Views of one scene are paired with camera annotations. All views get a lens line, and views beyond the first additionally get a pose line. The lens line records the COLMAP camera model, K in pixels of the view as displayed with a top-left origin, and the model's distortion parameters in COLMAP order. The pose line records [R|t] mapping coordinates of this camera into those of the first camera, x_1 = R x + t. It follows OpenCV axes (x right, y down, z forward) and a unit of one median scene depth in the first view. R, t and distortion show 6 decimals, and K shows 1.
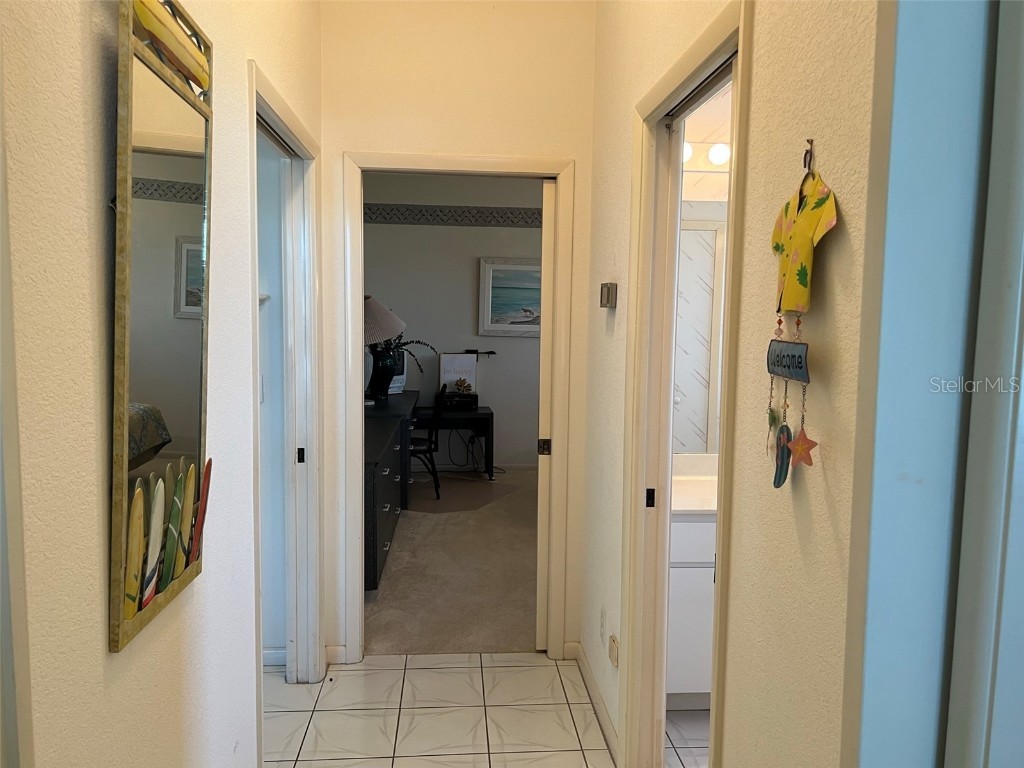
lens RADIAL K [[768.9, 0, 514.3], [0, 768.9, 384.8], [0, 0, 1]] dist [0.069457, -0.079218]
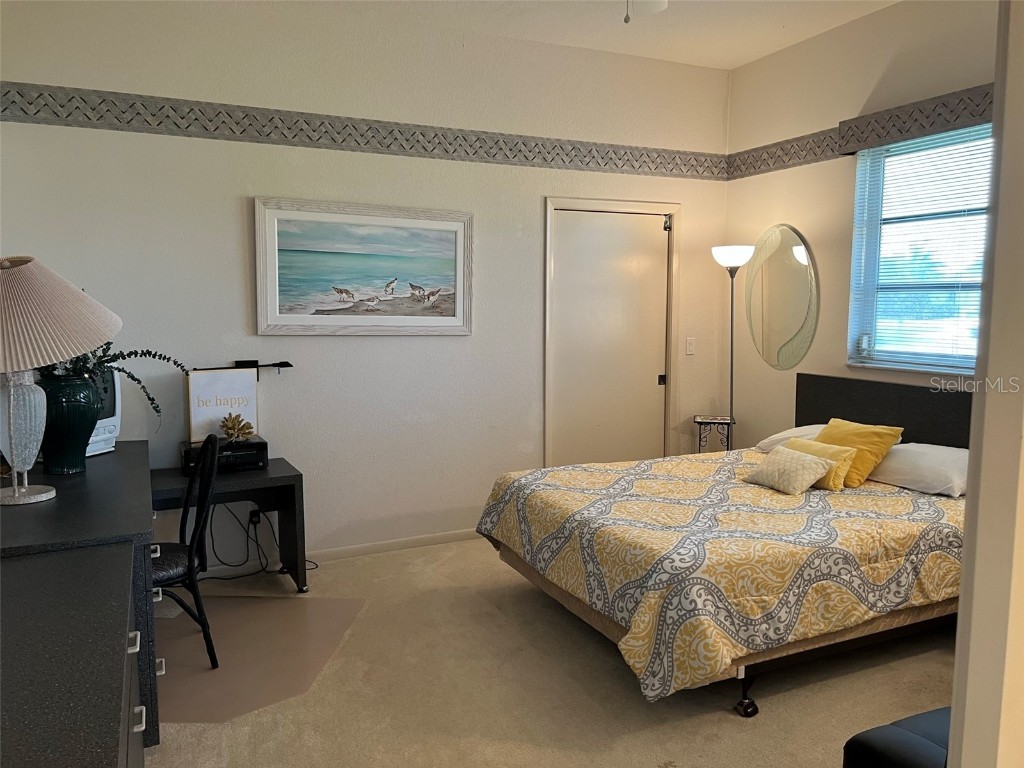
lens RADIAL K [[768.9, 0, 513.0], [0, 768.9, 378.1], [0, 0, 1]] dist [0.069457, -0.079218]
pose [[0.934497, -0.053469, 0.351934, -0.074474], [0.050778, 0.998567, 0.016880, -0.032914], [-0.352332, 0.002097, 0.935873, 0.401048]]
